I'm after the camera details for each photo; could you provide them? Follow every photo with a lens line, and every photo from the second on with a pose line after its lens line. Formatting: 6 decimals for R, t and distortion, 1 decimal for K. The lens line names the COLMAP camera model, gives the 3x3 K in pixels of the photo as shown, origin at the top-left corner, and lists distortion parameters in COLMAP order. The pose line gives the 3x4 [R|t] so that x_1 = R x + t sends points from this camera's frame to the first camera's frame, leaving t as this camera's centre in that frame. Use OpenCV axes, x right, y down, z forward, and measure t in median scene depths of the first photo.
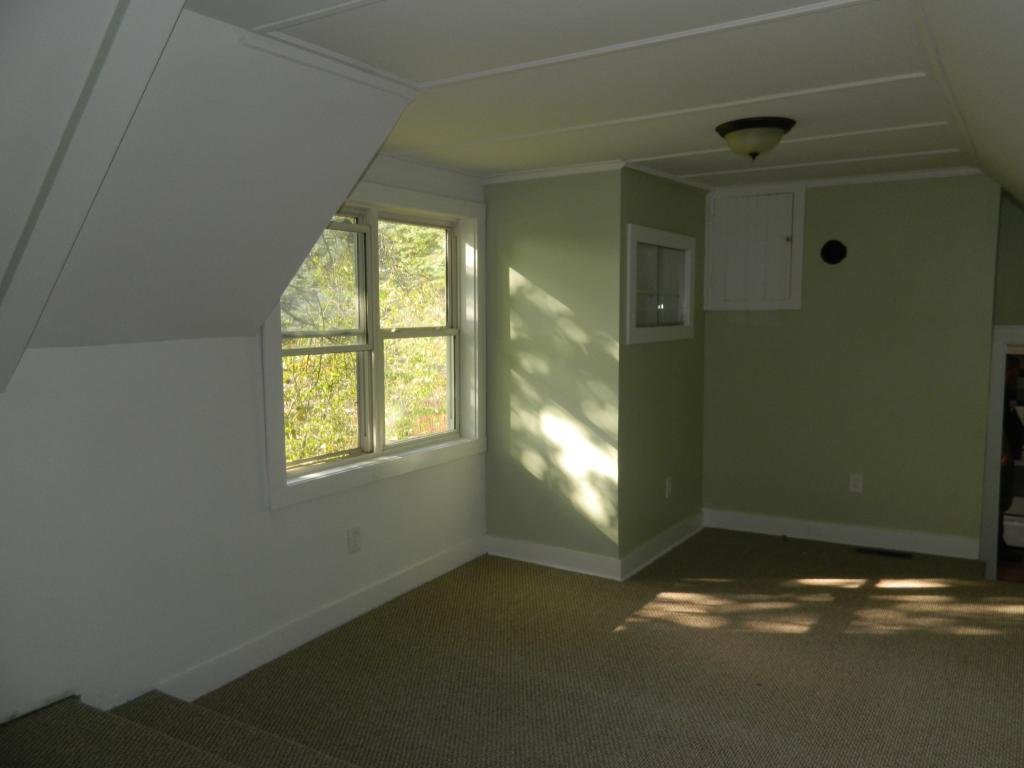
lens RADIAL K [[834.2, 0, 512.0], [0, 834.2, 384.0], [0, 0, 1]] dist [0.051111, -0.005221]
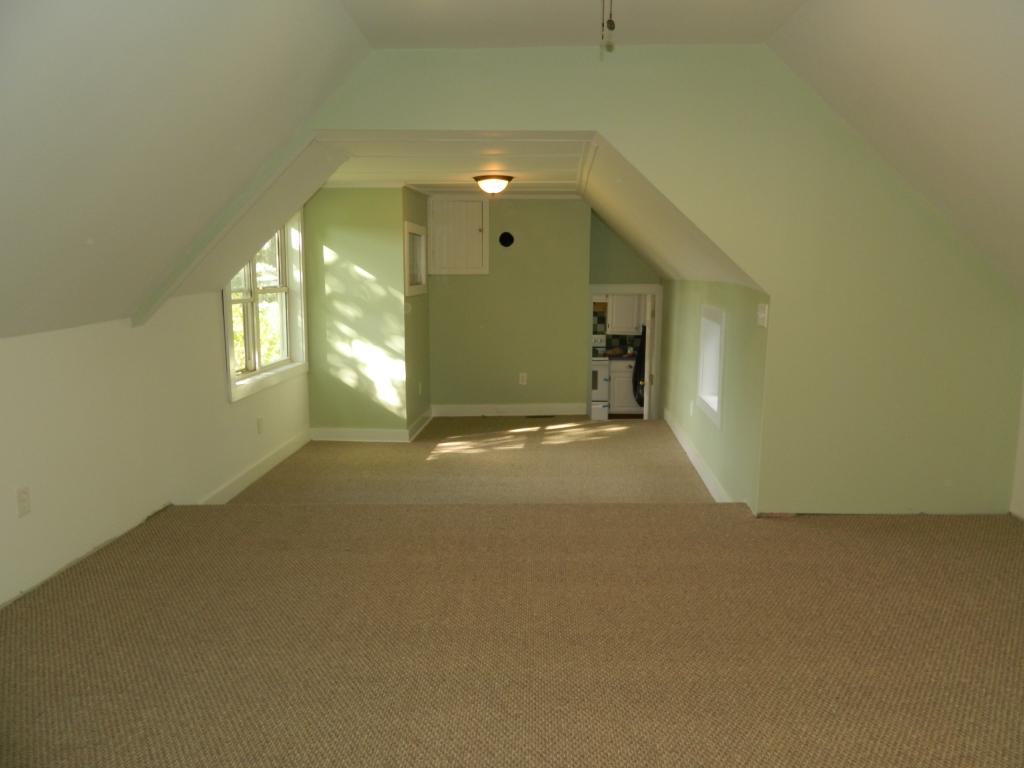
lens RADIAL K [[781.1, 0, 512.0], [0, 781.1, 384.0], [0, 0, 1]] dist [0.032466, -0.008717]
pose [[0.886319, -0.063946, 0.458639, -0.376689], [0.037748, 0.997101, 0.066073, 0.028160], [-0.461534, -0.041249, 0.886163, -0.425773]]
